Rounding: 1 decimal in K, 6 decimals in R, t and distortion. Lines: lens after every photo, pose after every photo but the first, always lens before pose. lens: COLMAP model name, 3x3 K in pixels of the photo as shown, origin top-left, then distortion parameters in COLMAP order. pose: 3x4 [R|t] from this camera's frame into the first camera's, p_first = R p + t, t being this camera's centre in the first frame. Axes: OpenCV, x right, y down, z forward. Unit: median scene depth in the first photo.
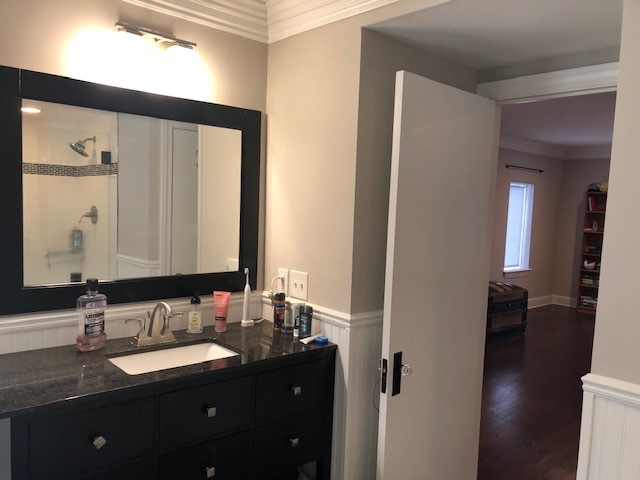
lens RADIAL K [[522.8, 0, 320.0], [0, 522.8, 240.0], [0, 0, 1]] dist [0.027874, -0.003212]
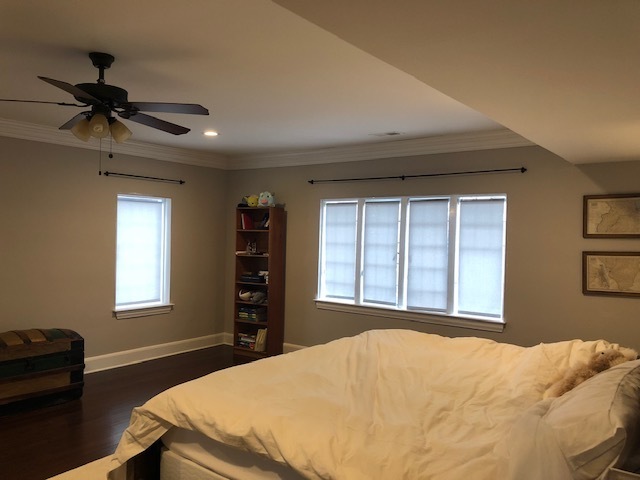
lens RADIAL K [[522.8, 0, 320.0], [0, 522.8, 240.0], [0, 0, 1]] dist [0.027874, -0.003212]
pose [[0.975284, -0.024891, 0.219549, 0.451787], [0.037906, 0.997752, -0.055270, 0.010818], [-0.217680, 0.062226, 0.974035, 0.171816]]
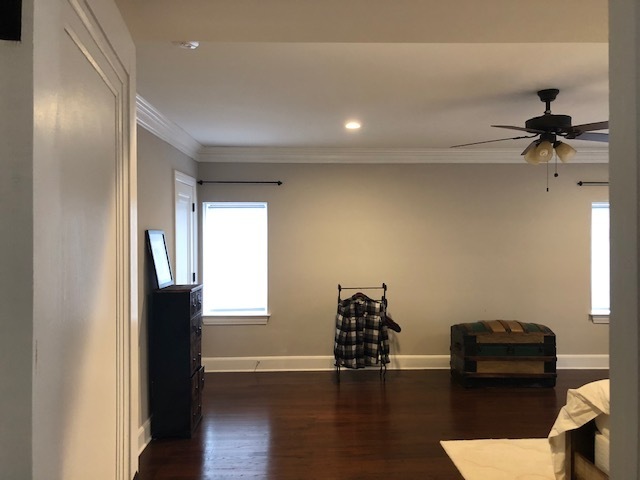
lens RADIAL K [[522.8, 0, 320.0], [0, 522.8, 240.0], [0, 0, 1]] dist [0.027874, -0.003212]
pose [[0.776838, -0.040562, -0.628393, 0.509818], [-0.012747, 0.996706, -0.080094, 0.016678], [0.629572, 0.070230, 0.773762, 0.106778]]
